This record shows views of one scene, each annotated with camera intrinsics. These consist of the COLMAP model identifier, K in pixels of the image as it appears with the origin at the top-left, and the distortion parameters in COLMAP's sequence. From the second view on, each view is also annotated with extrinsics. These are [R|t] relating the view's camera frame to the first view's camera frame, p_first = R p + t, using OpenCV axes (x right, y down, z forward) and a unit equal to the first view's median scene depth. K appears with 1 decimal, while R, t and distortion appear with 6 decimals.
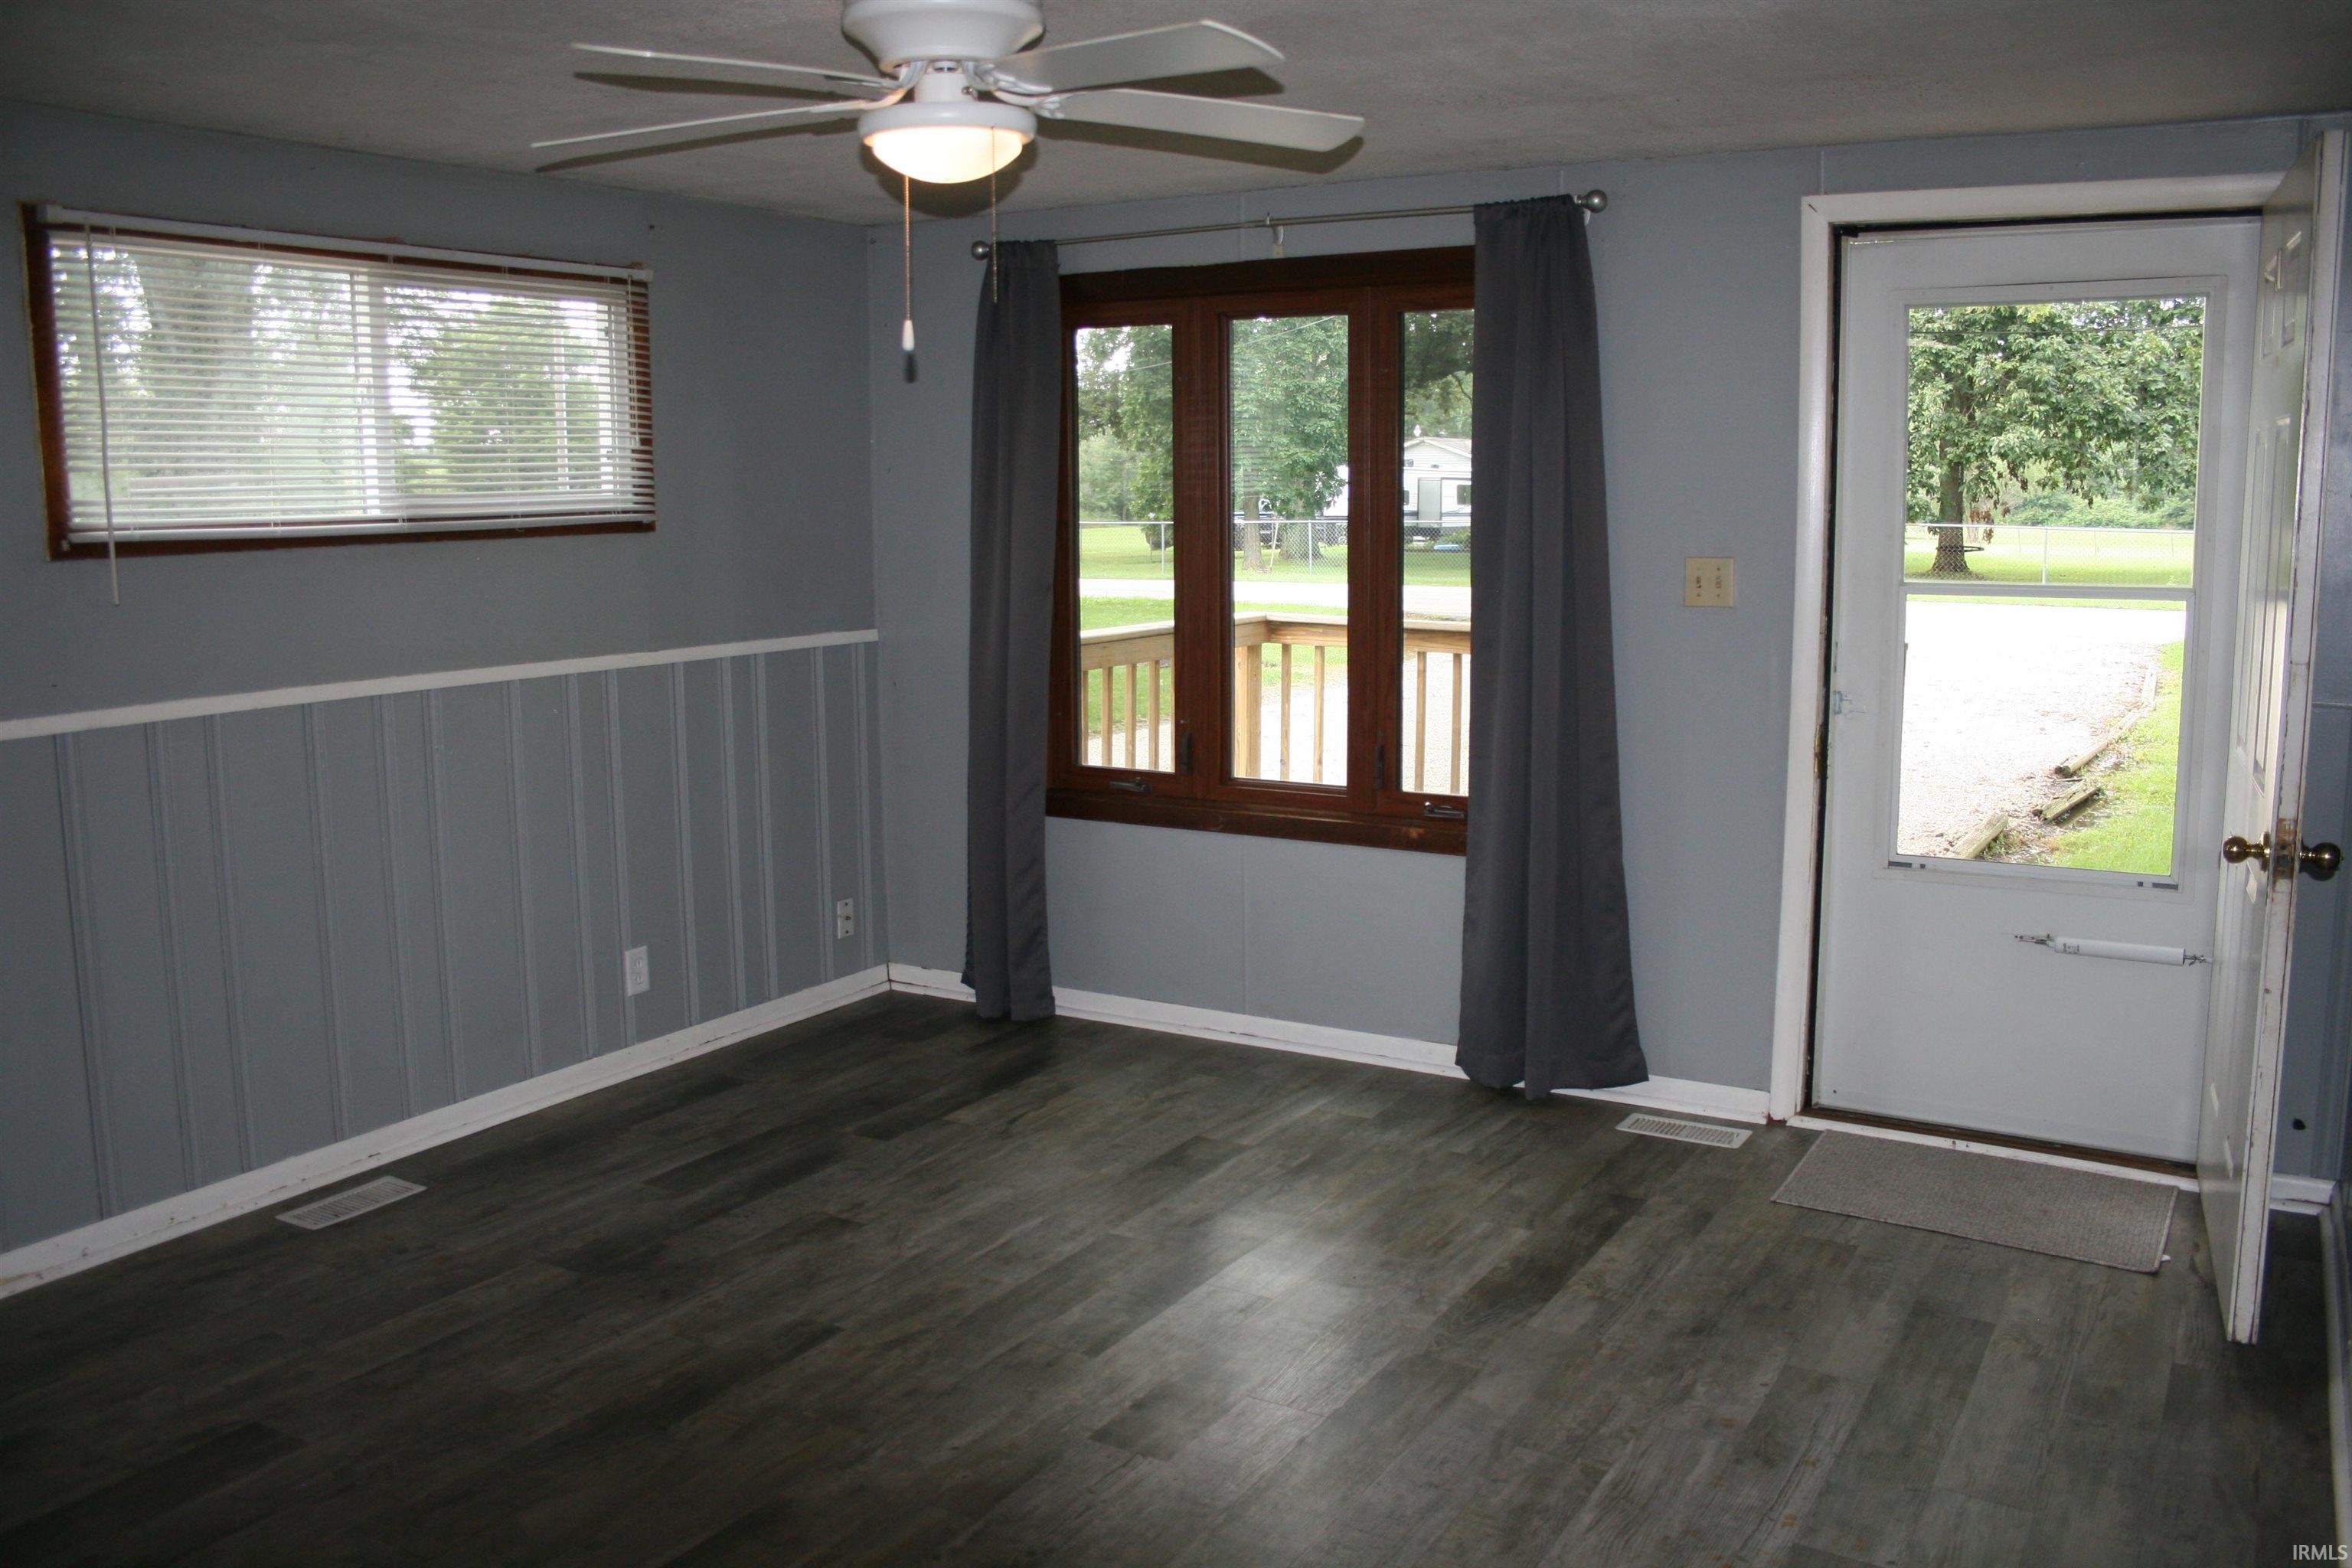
lens RADIAL K [[1937.6, 0, 1199.5], [0, 1937.6, 781.3], [0, 0, 1]] dist [-0.146918, 0.112751]
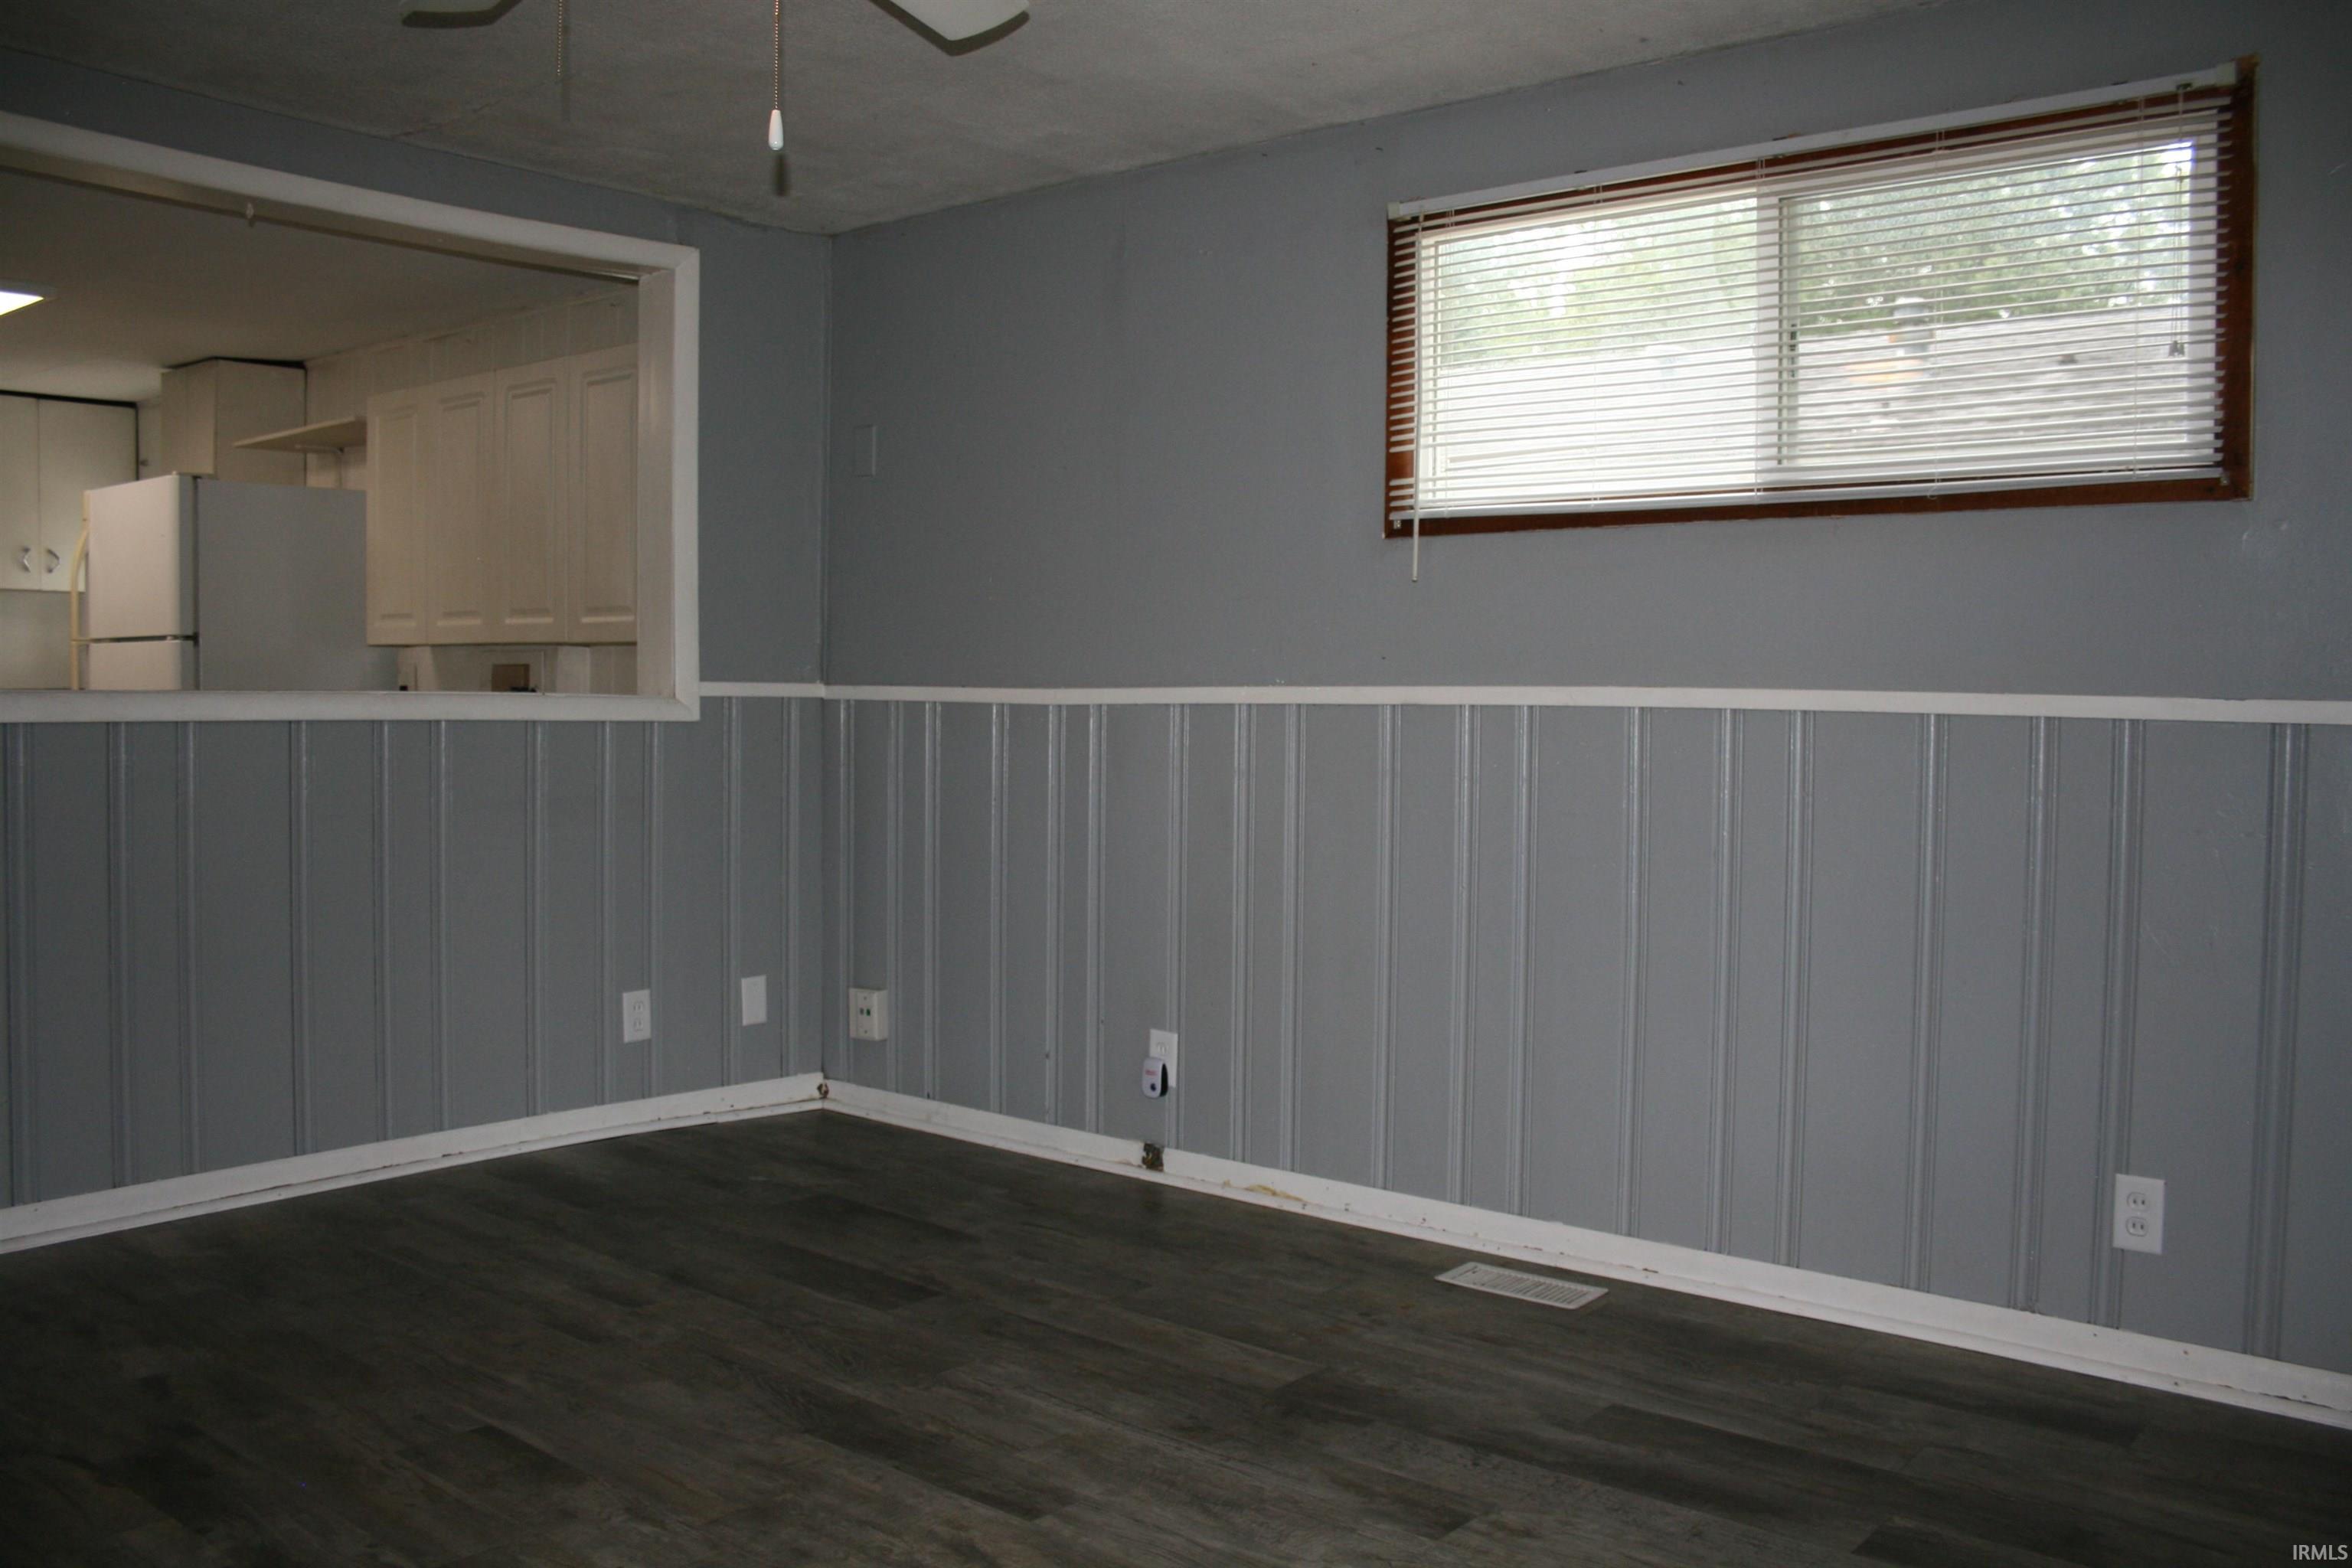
lens RADIAL K [[1937.6, 0, 1171.0], [0, 1937.6, 770.6], [0, 0, 1]] dist [-0.146918, 0.112751]
pose [[-0.161935, 0.045396, -0.985757, 0.454490], [-0.157251, 0.984989, 0.071193, -0.046475], [0.974192, 0.166540, -0.152366, 1.015536]]
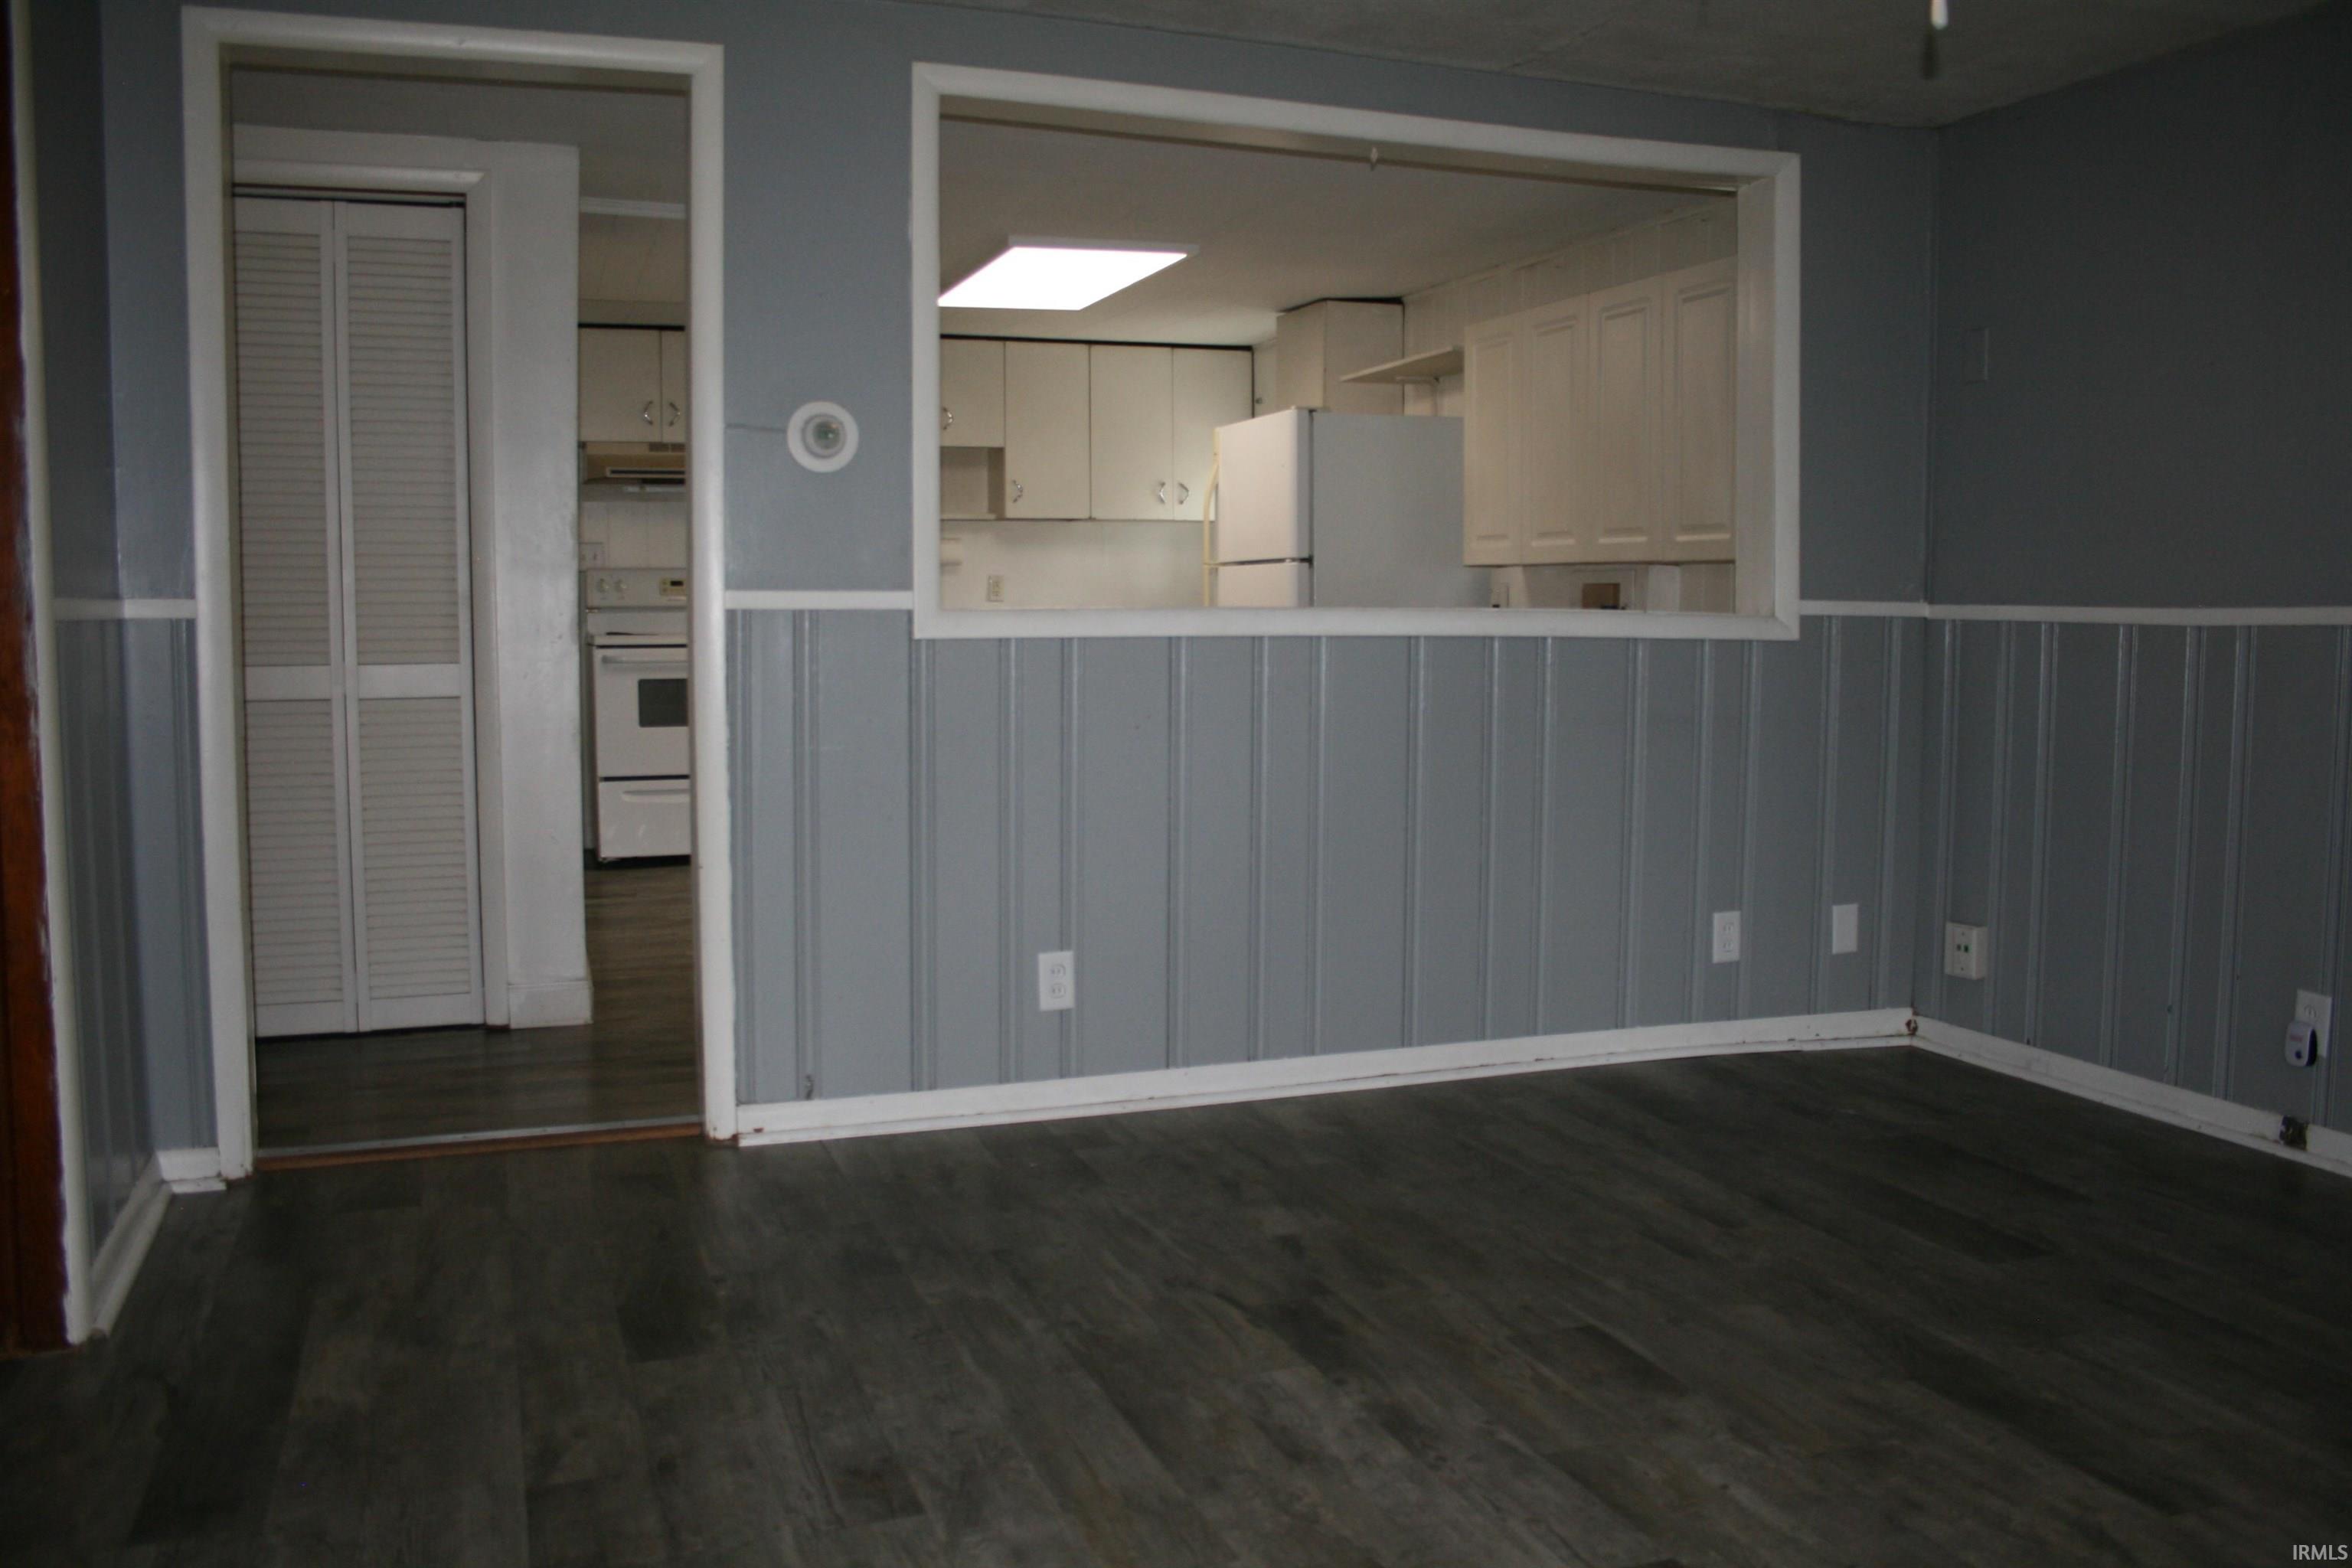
lens RADIAL K [[1937.6, 0, 1184.2], [0, 1937.6, 781.9], [0, 0, 1]] dist [-0.146918, 0.112751]
pose [[-0.636608, 0.074930, -0.767539, 0.459254], [-0.114462, 0.975065, 0.190125, -0.039394], [0.762646, 0.208889, -0.612157, 0.984972]]
